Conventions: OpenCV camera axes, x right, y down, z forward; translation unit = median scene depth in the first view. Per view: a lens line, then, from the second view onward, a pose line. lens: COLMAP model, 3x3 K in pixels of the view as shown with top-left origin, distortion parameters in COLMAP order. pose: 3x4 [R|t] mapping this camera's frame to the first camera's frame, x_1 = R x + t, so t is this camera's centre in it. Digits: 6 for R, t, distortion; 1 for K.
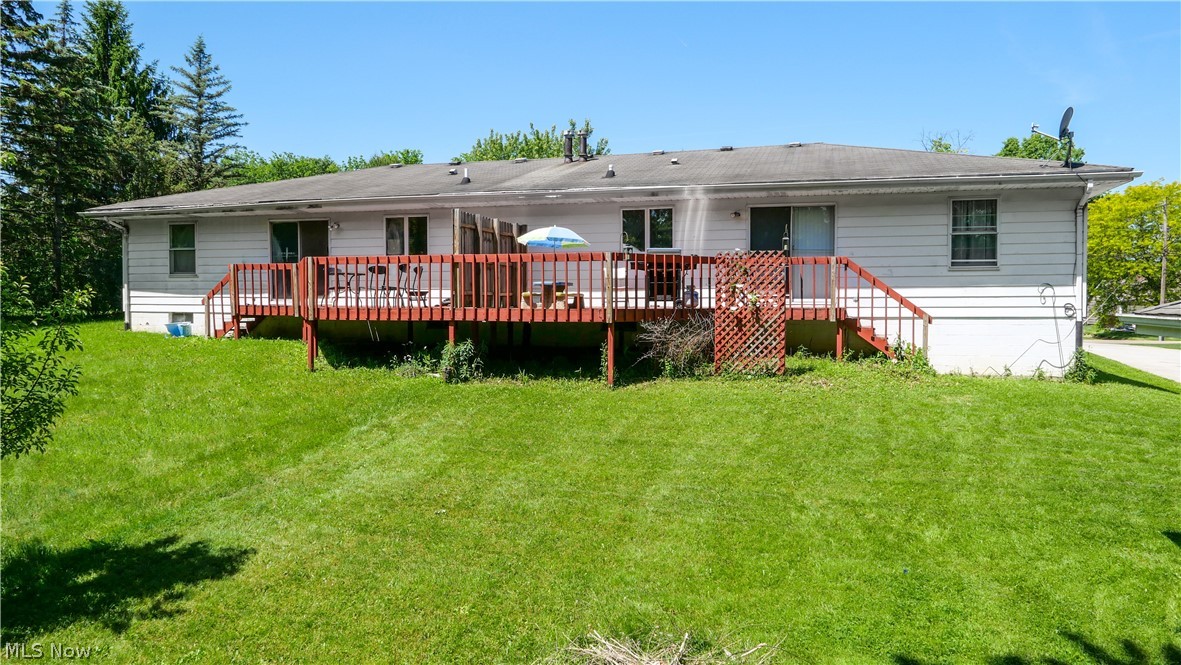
lens RADIAL K [[788.3, 0, 591.6], [0, 788.3, 333.7], [0, 0, 1]] dist [0.002122, -0.001892]
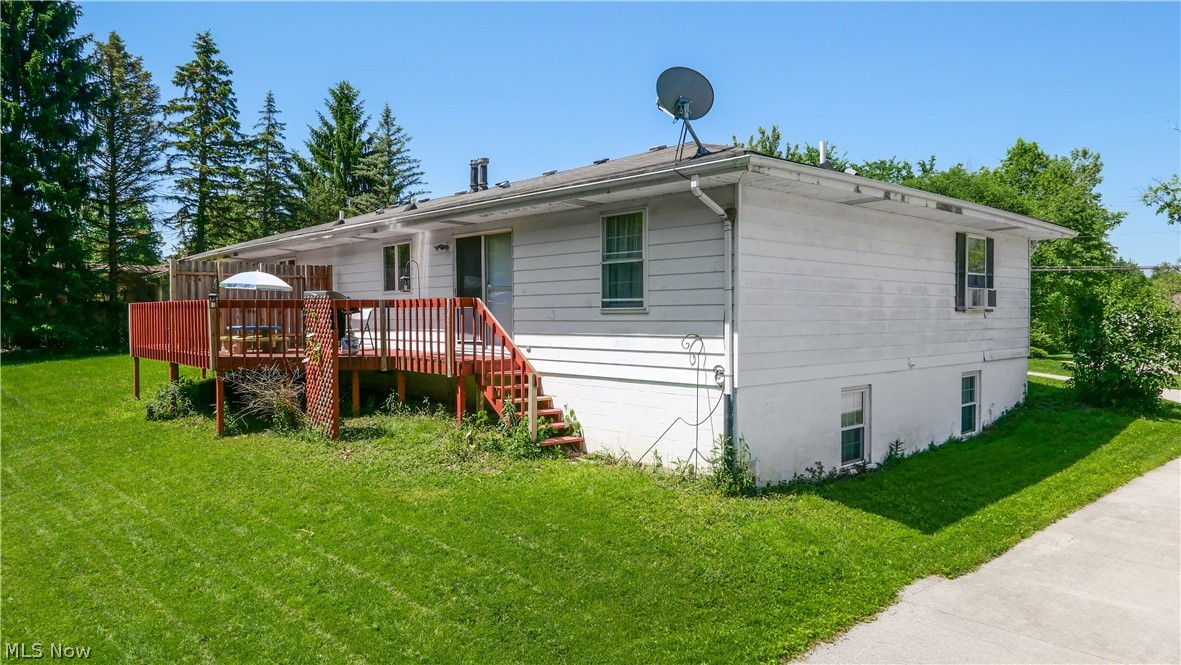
lens RADIAL K [[788.3, 0, 590.8], [0, 788.3, 330.1], [0, 0, 1]] dist [0.002122, -0.001892]
pose [[0.830982, 0.011512, -0.556180, 0.857392], [-0.023206, 0.999633, -0.013981, -0.054585], [0.555815, 0.024525, 0.830944, 0.392602]]
